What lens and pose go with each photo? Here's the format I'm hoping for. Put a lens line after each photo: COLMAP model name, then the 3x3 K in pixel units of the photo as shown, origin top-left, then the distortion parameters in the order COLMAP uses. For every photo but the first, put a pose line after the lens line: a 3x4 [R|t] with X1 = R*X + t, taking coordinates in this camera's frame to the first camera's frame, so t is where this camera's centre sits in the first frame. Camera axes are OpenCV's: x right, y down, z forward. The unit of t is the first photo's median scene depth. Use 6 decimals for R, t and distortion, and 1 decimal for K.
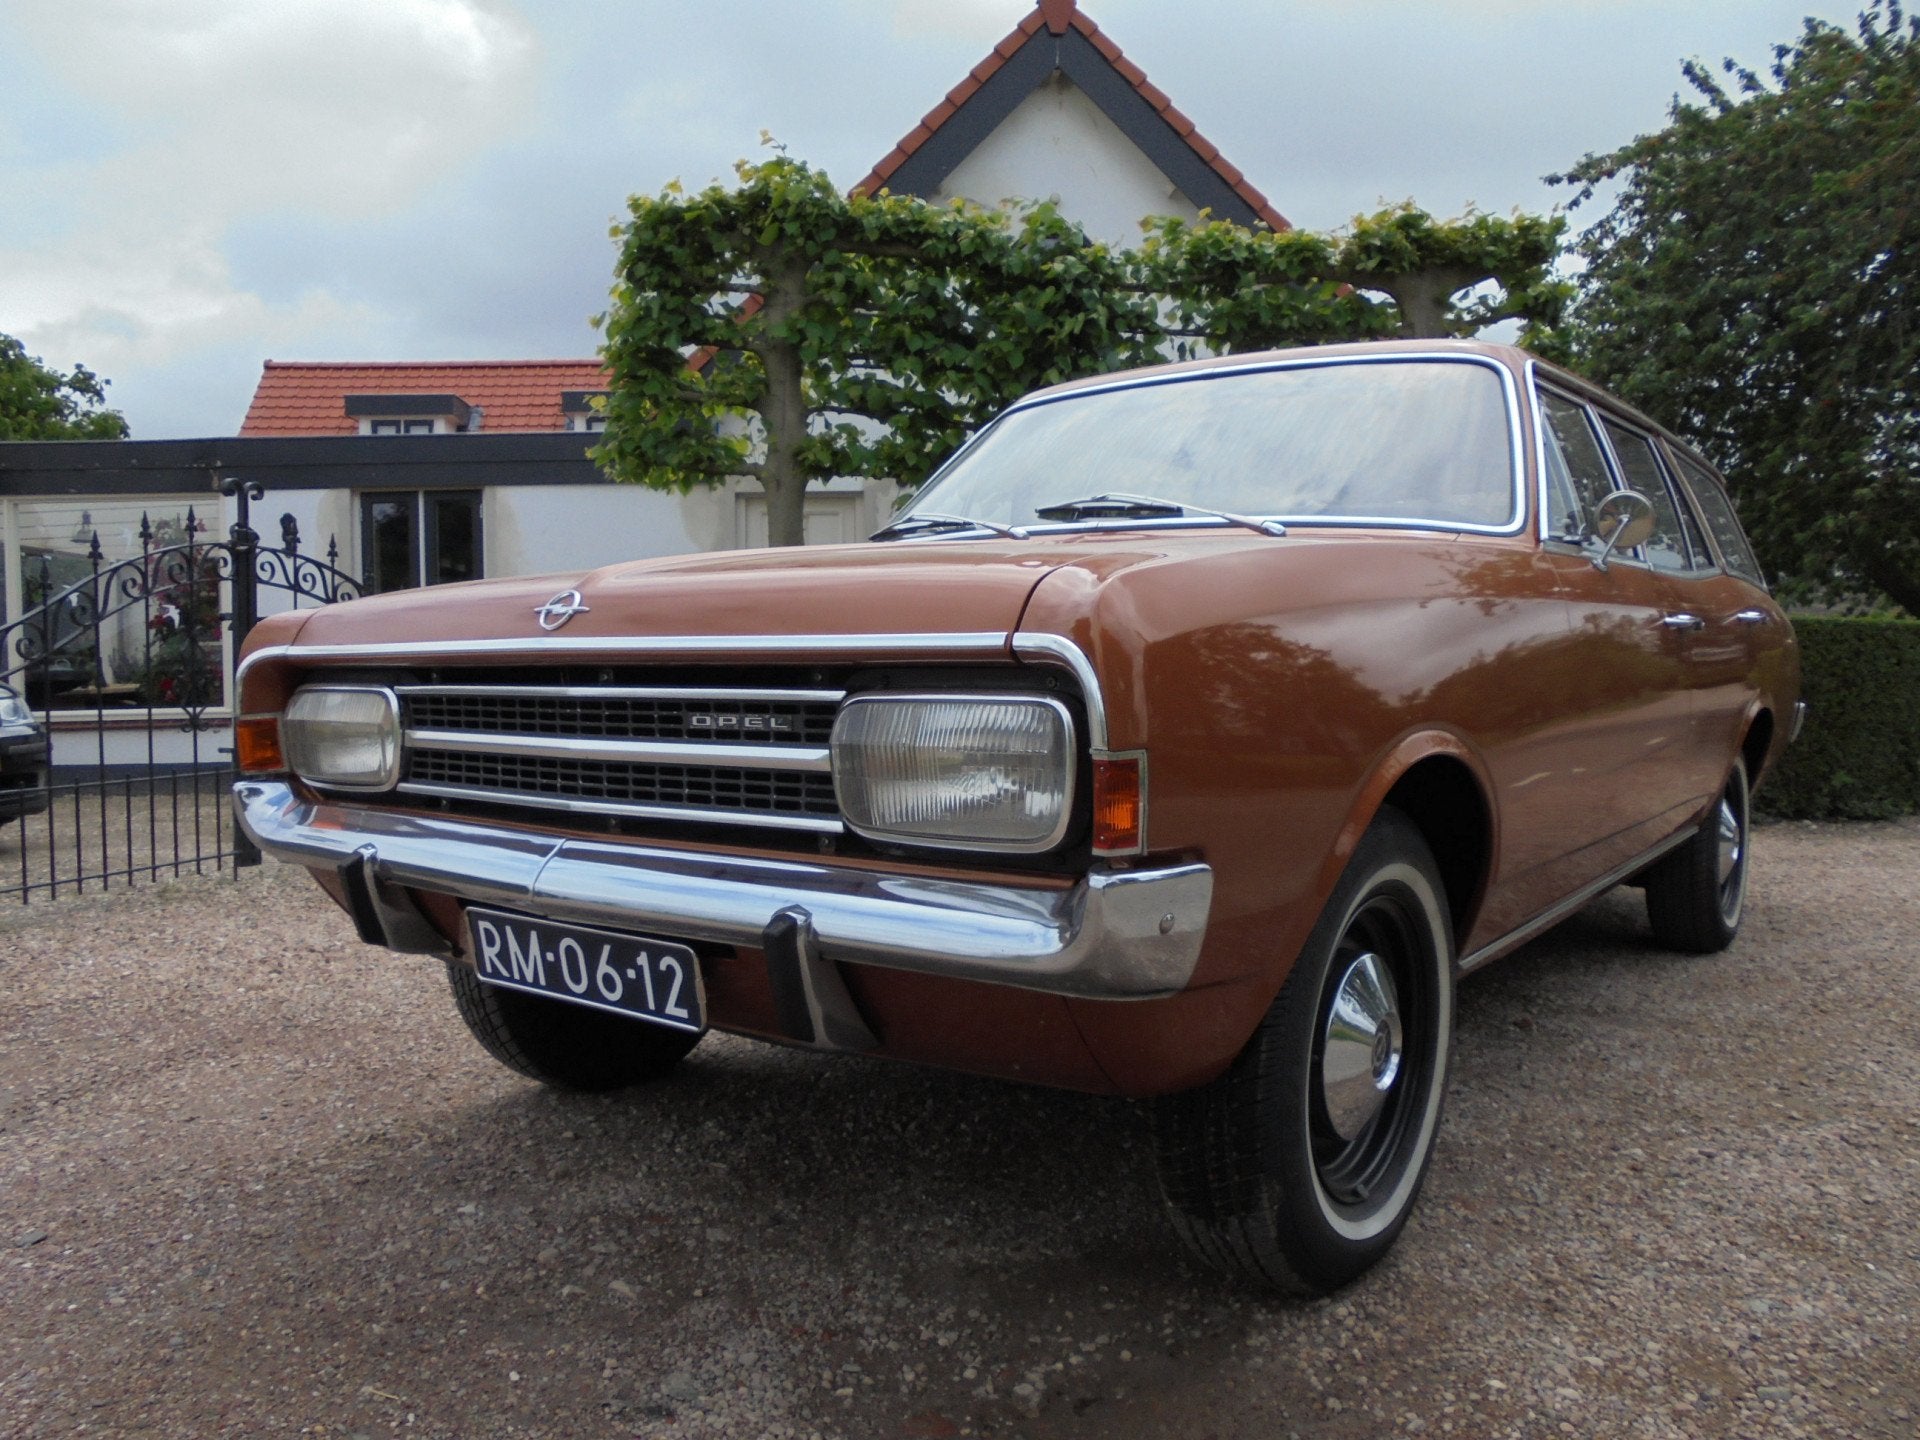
lens RADIAL K [[1525.3, 0, 947.4], [0, 1525.3, 706.1], [0, 0, 1]] dist [-0.135291, 0.139464]
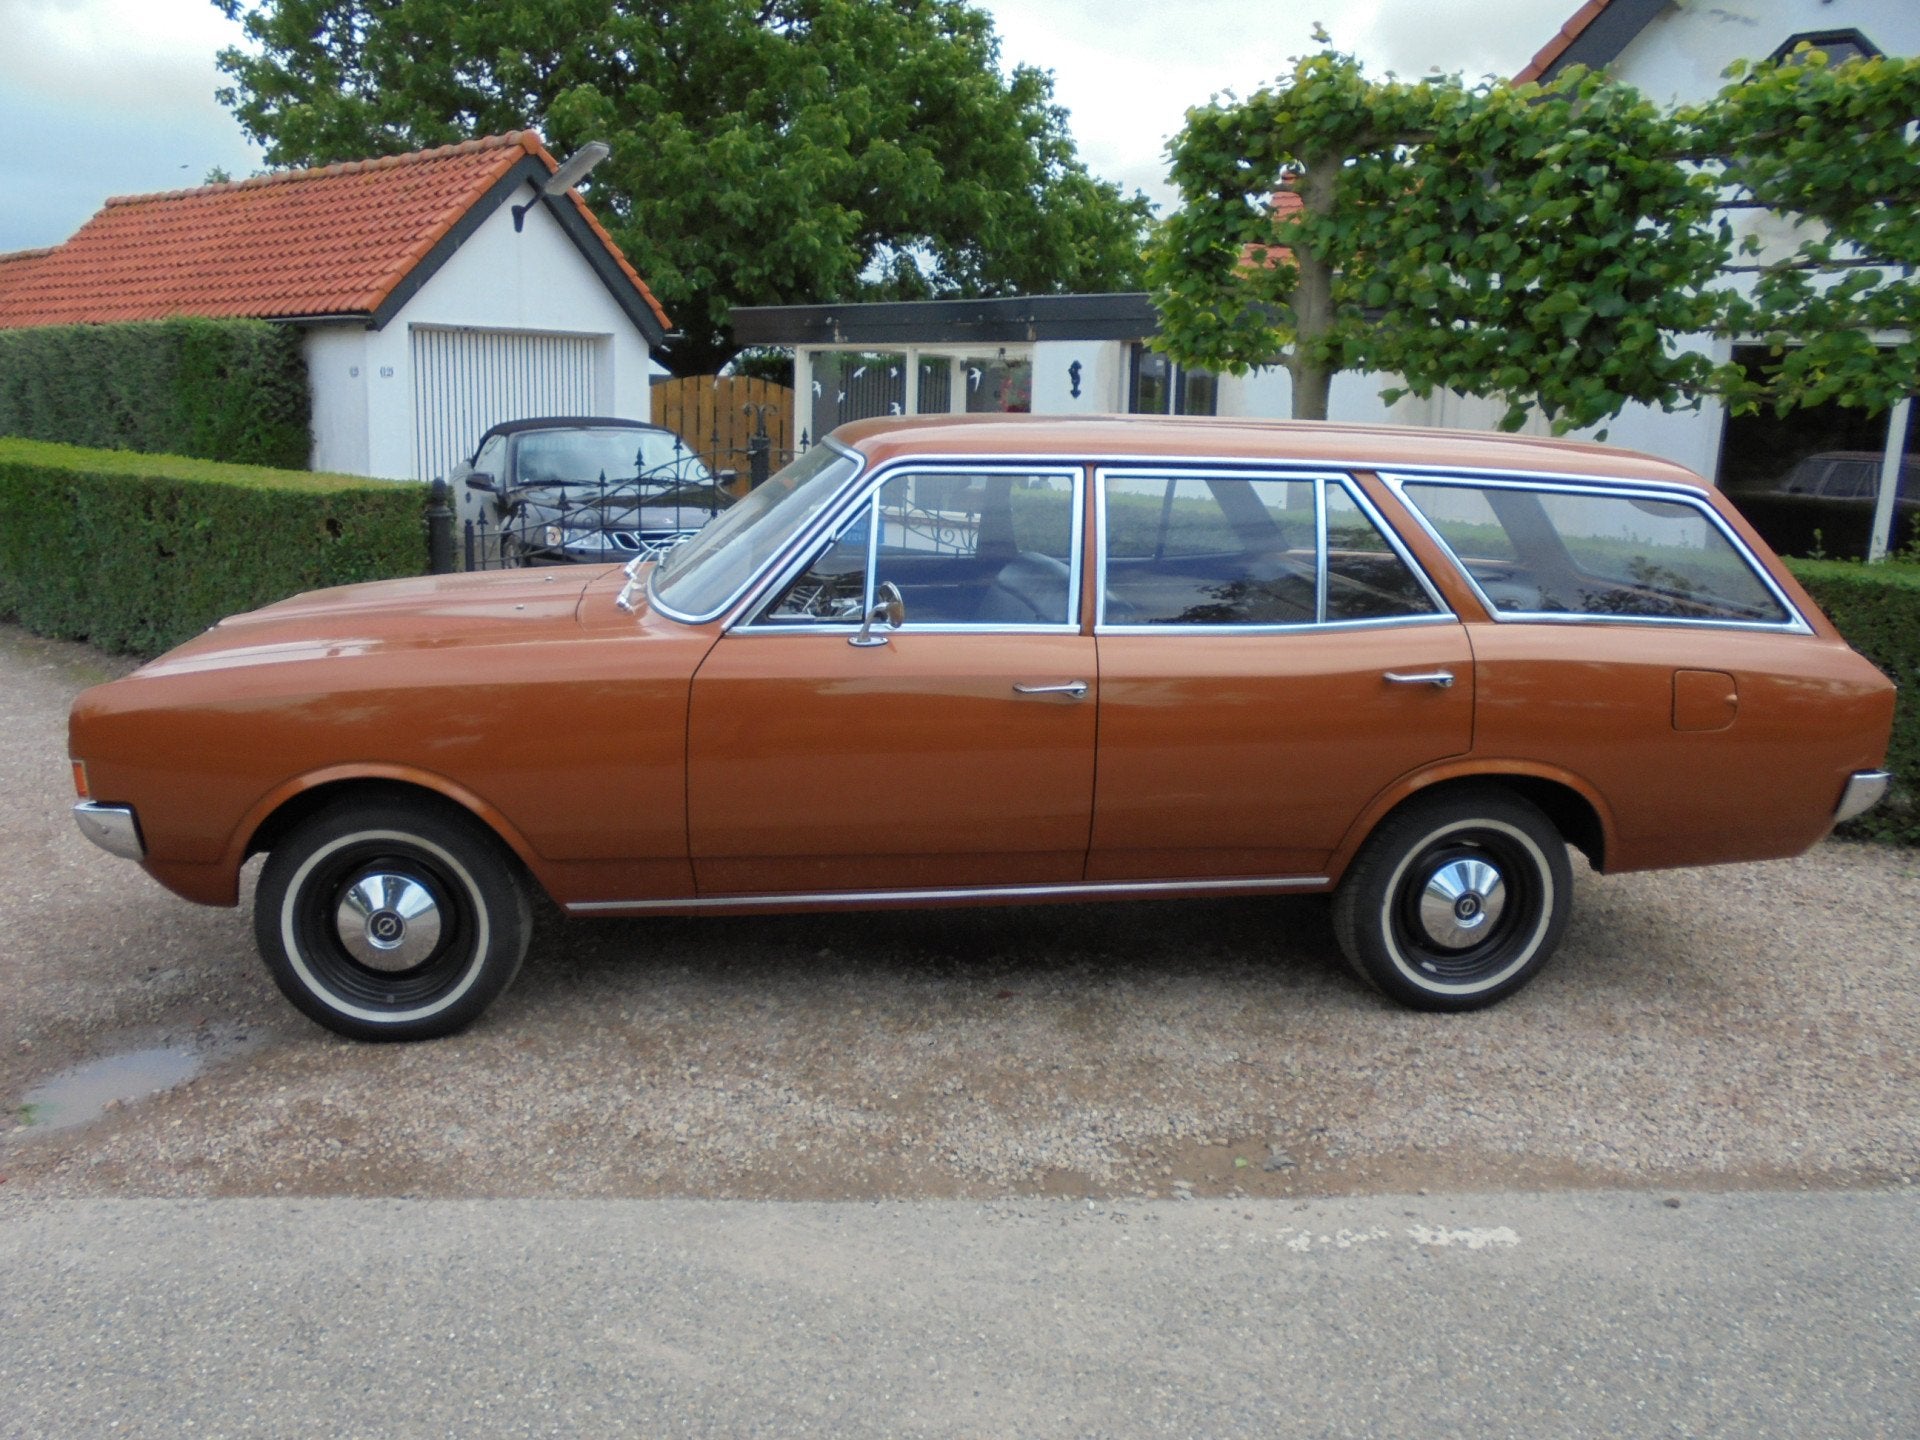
lens RADIAL K [[1550.6, 0, 969.4], [0, 1550.6, 723.0], [0, 0, 1]] dist [-0.139164, 0.139699]
pose [[0.704642, 0.174941, -0.687659, 1.576322], [-0.052367, 0.979309, 0.195476, -0.323900], [0.707628, -0.101730, 0.699223, 0.180681]]
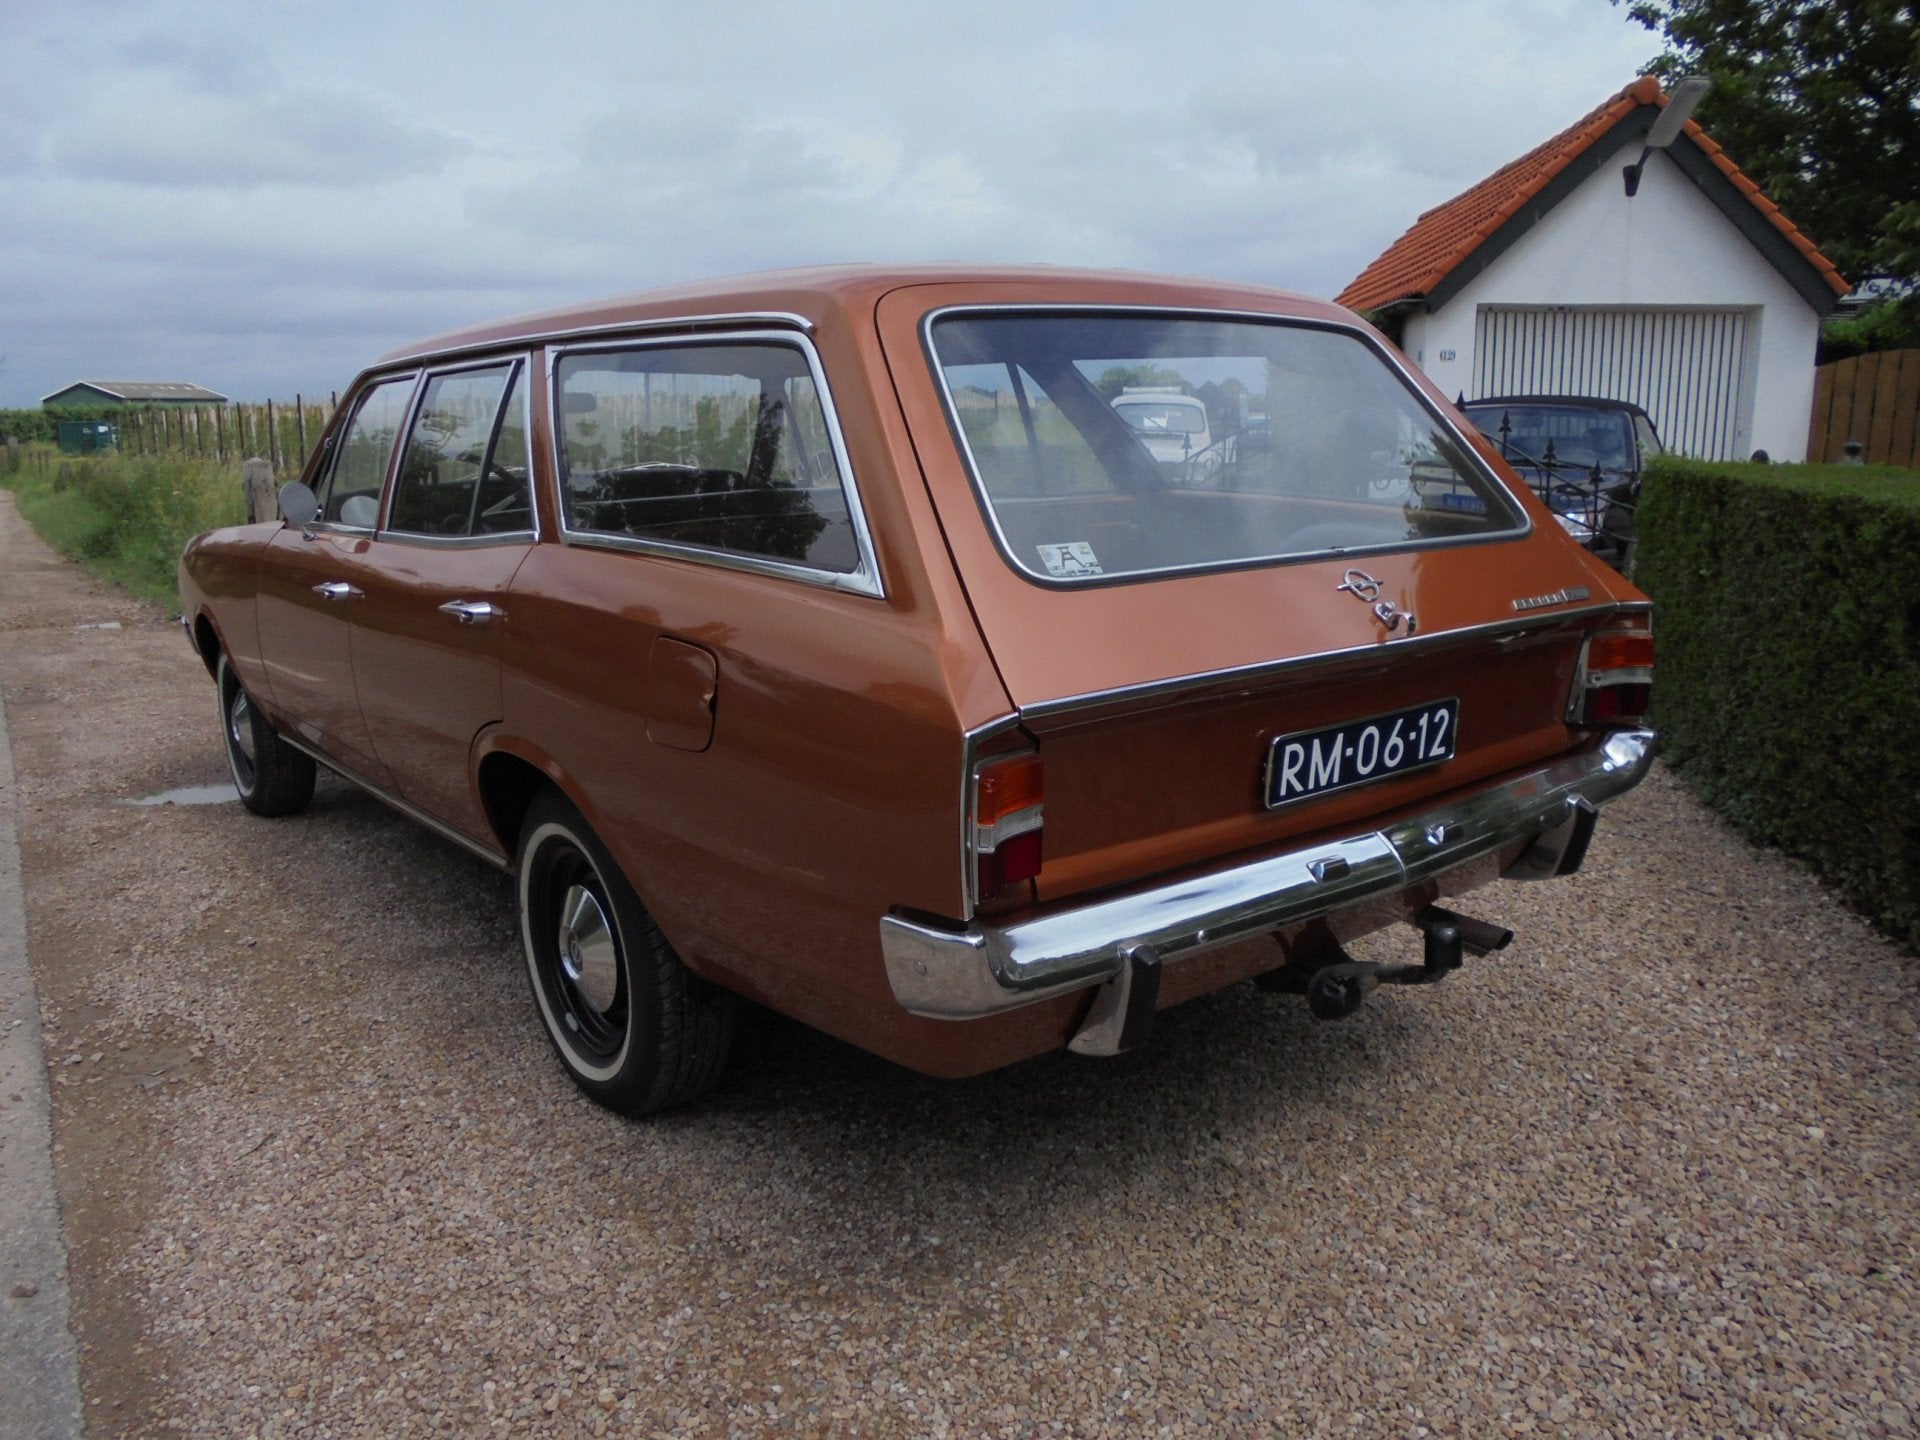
lens RADIAL K [[1543.2, 0, 971.4], [0, 1543.2, 718.7], [0, 0, 1]] dist [-0.101311, 0.085962]
pose [[-0.271755, 0.200860, -0.941172, 1.832771], [-0.010569, 0.977295, 0.211621, -0.261063], [0.962309, 0.067457, -0.263461, 2.221266]]
